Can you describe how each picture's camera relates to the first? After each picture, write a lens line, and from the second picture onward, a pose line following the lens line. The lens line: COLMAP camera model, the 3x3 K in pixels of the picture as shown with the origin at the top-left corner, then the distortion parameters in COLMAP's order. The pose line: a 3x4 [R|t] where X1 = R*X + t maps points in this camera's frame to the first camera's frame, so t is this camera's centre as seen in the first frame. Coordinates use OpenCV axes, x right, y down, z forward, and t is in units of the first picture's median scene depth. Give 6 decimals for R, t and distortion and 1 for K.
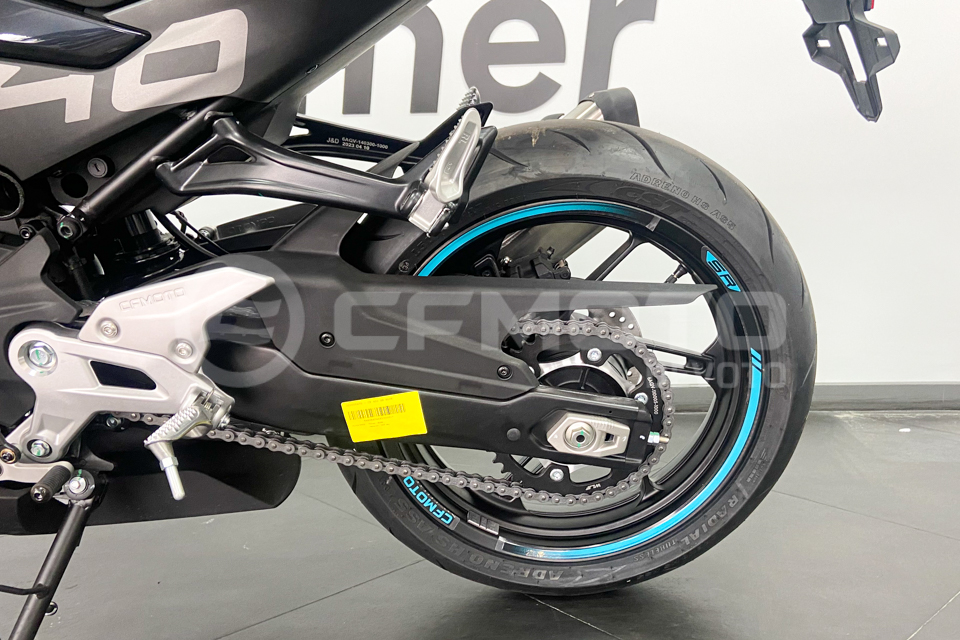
lens RADIAL K [[716.2, 0, 504.9], [0, 716.2, 333.4], [0, 0, 1]] dist [0.086829, -0.103262]
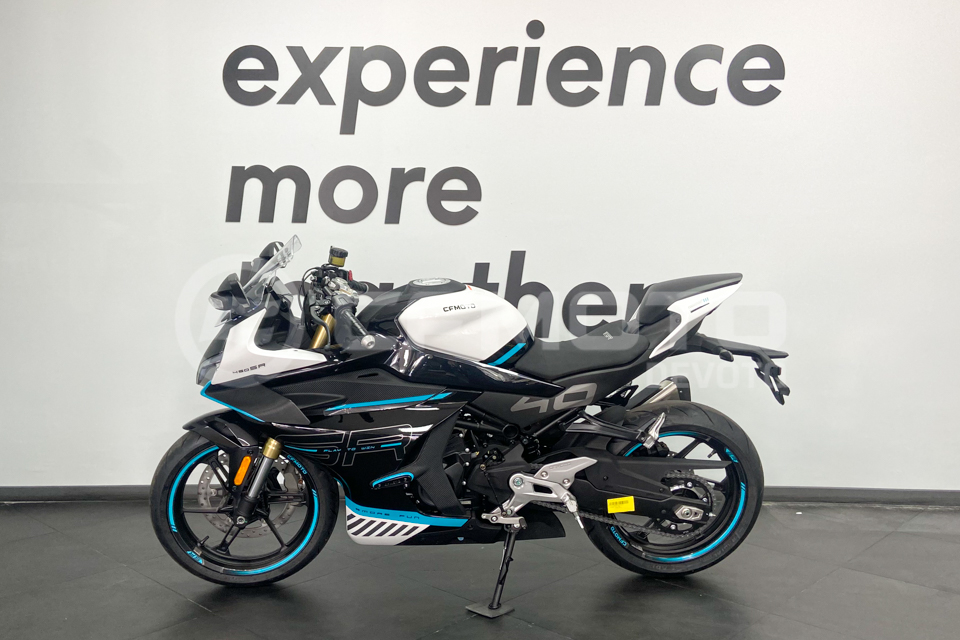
lens RADIAL K [[716.2, 0, 432.8], [0, 716.2, 328.9], [0, 0, 1]] dist [0.086829, -0.103262]
pose [[0.999566, 0.024183, 0.016807, -0.970500], [-0.022296, 0.994266, -0.104585, -0.264797], [-0.019240, 0.104164, 0.994374, -1.948756]]
